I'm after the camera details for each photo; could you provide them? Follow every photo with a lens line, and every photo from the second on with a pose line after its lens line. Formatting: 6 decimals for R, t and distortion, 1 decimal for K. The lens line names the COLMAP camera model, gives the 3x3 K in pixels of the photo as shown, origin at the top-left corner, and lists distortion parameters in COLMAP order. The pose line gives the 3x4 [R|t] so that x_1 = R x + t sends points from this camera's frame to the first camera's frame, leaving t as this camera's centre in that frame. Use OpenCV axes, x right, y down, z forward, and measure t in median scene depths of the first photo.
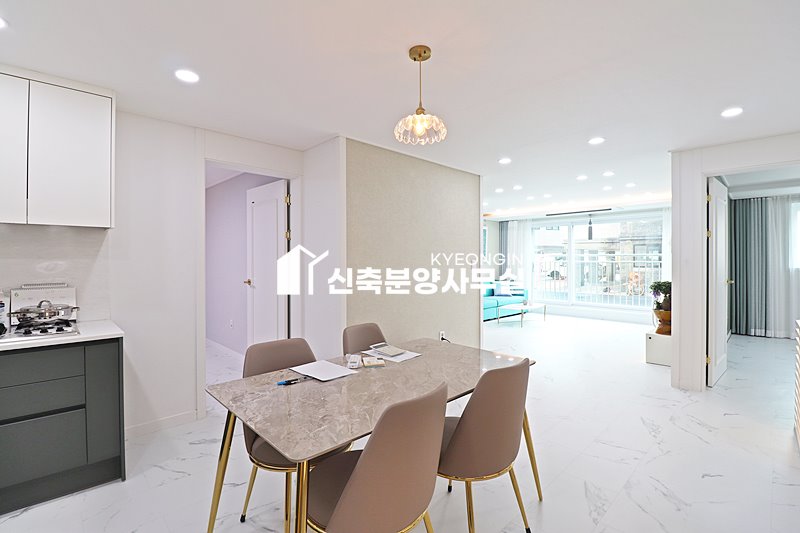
lens RADIAL K [[369.2, 0, 398.2], [0, 369.2, 263.8], [0, 0, 1]] dist [-0.025369, -0.001310]
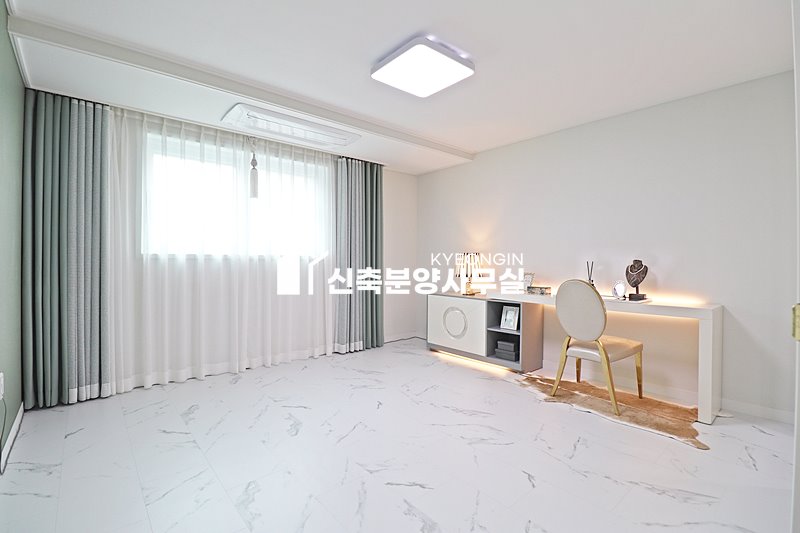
lens RADIAL K [[369.2, 0, 397.7], [0, 369.2, 261.7], [0, 0, 1]] dist [-0.025369, -0.001310]
pose [[0.086499, 0.005956, 0.996234, 0.576882], [-0.002919, 0.999979, -0.005725, 0.025130], [-0.996248, -0.002413, 0.086514, 0.561871]]
